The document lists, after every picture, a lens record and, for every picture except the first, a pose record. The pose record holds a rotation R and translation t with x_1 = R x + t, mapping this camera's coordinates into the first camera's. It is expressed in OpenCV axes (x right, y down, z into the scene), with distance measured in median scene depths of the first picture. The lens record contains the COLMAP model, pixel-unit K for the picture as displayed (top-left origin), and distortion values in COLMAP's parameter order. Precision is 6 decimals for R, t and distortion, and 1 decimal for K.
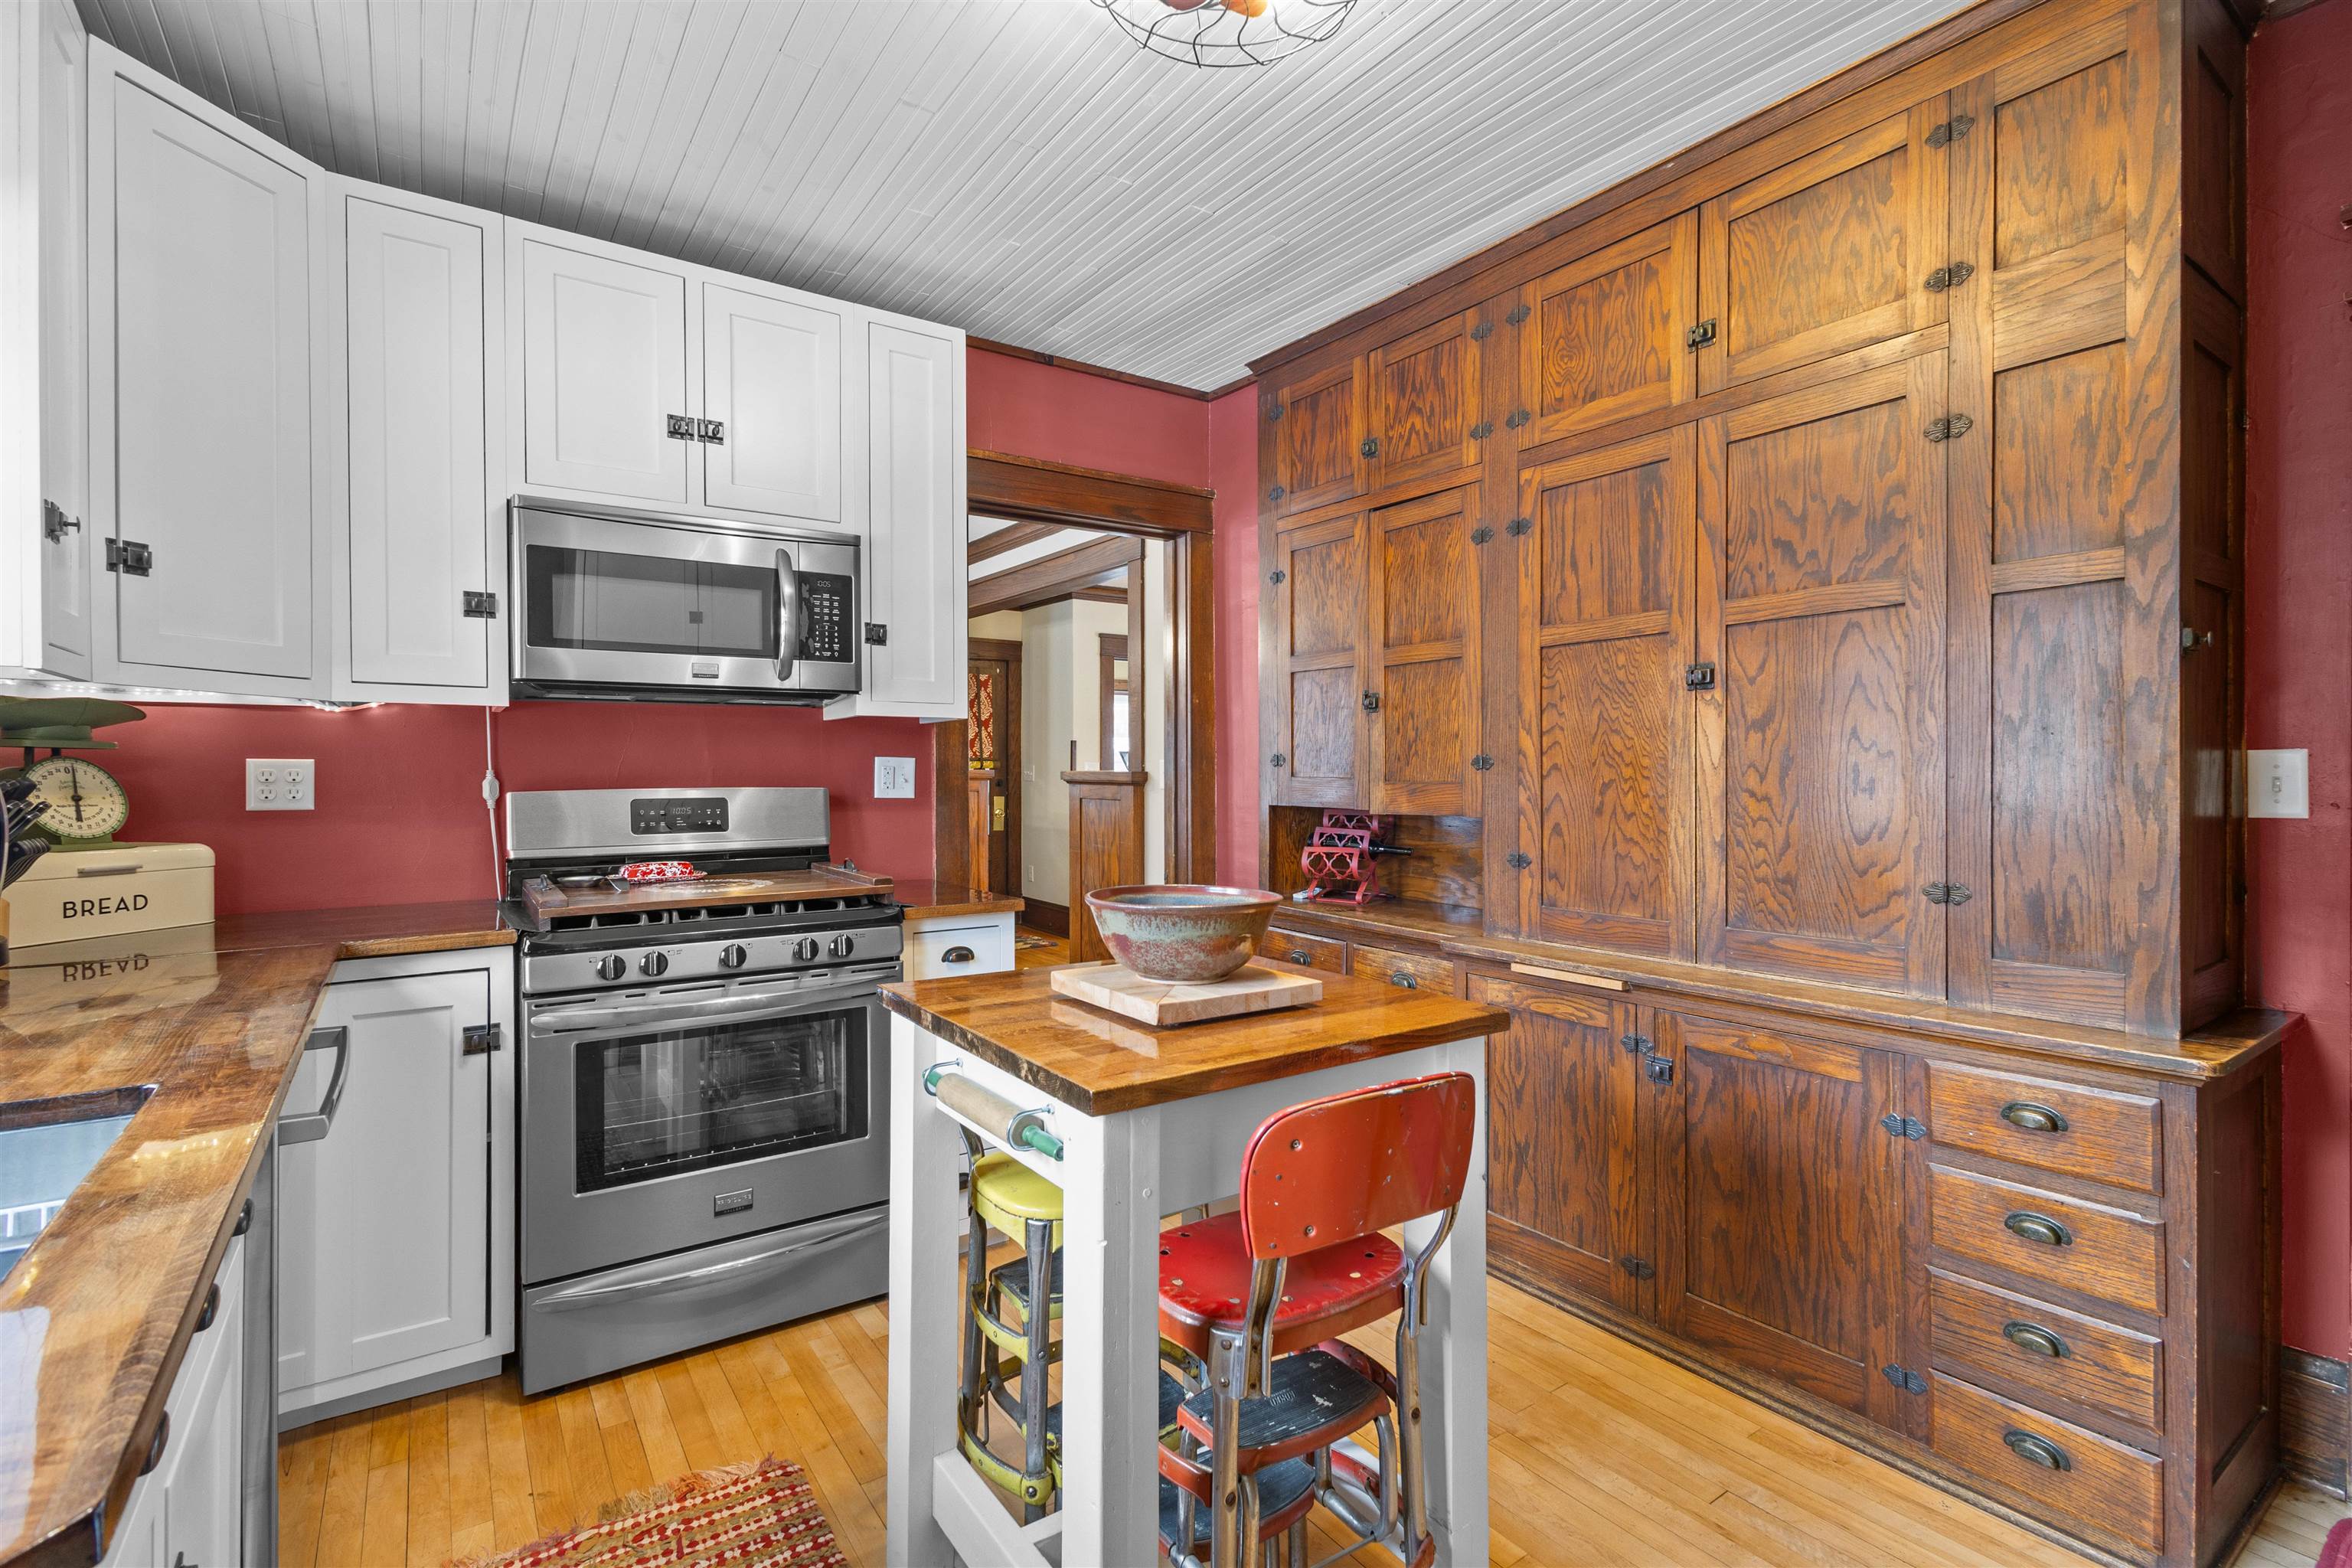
lens RADIAL K [[1071.5, 0, 1177.5], [0, 1071.5, 775.8], [0, 0, 1]] dist [0.006484, -0.000585]
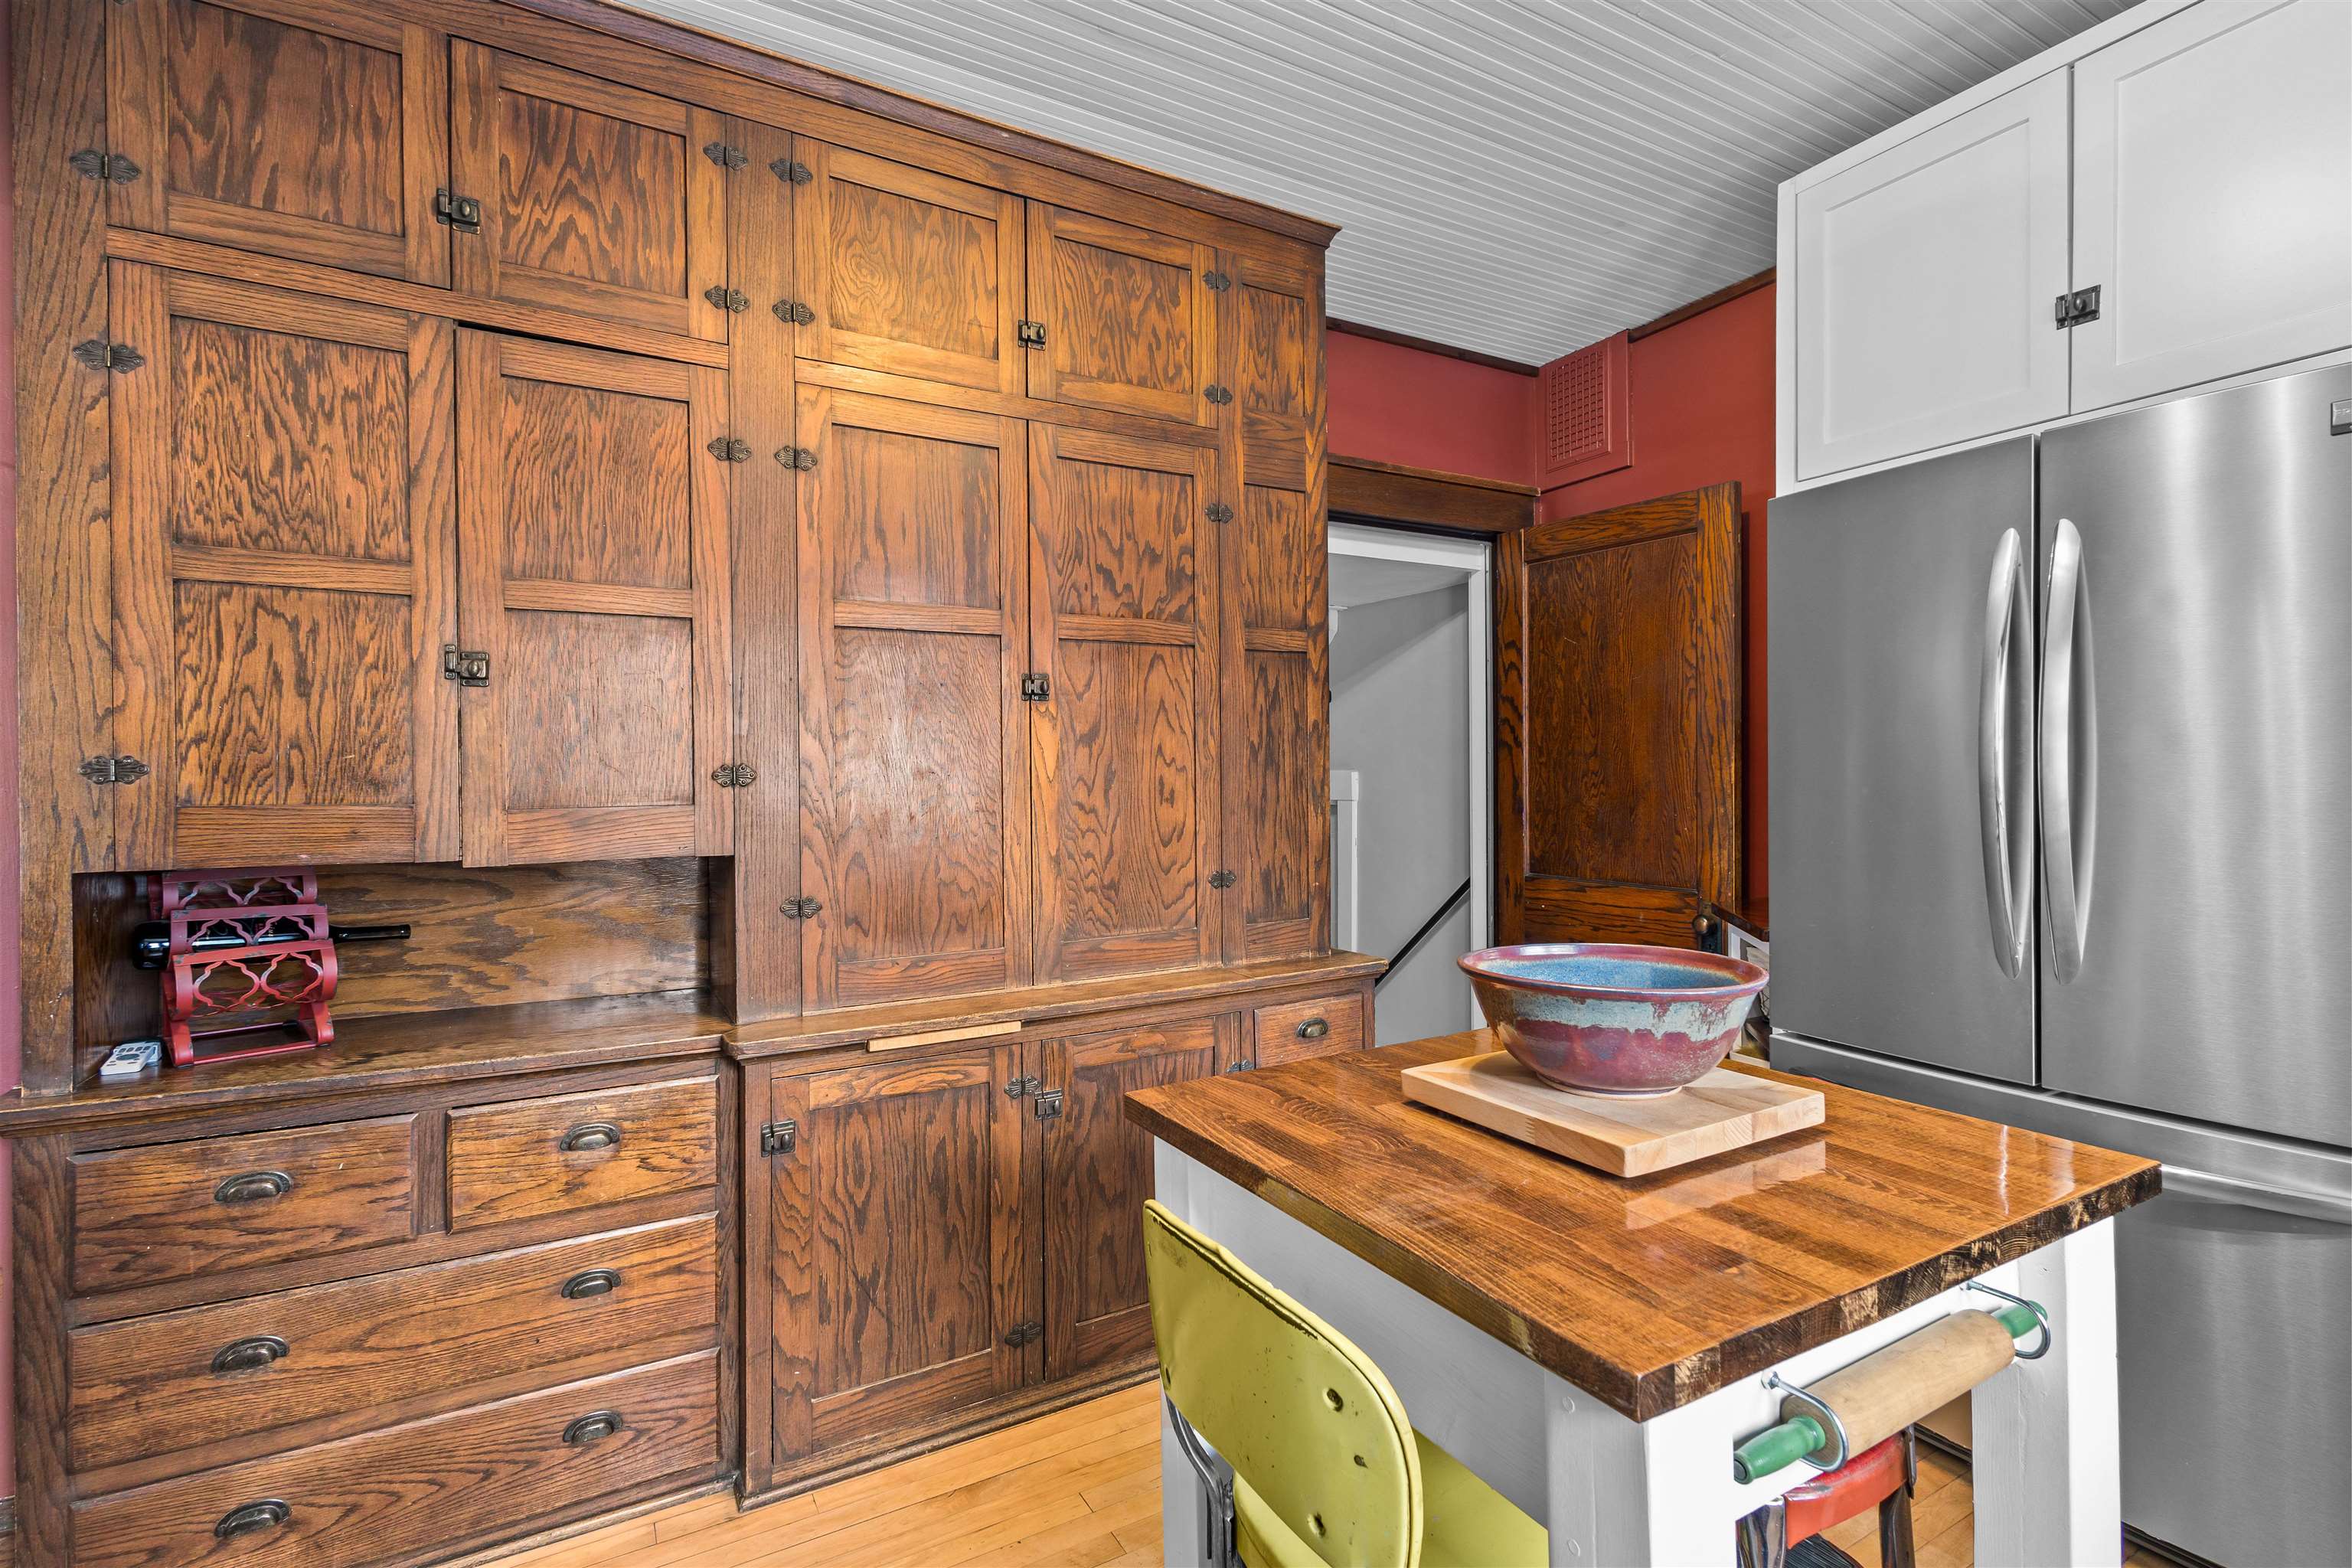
lens RADIAL K [[1071.5, 0, 1177.5], [0, 1071.5, 775.8], [0, 0, 1]] dist [0.006484, -0.000585]
pose [[0.094481, 0.000642, 0.995526, -0.477810], [0.011289, 0.999935, -0.001716, -0.009768], [-0.995463, 0.011401, 0.094467, 0.810524]]
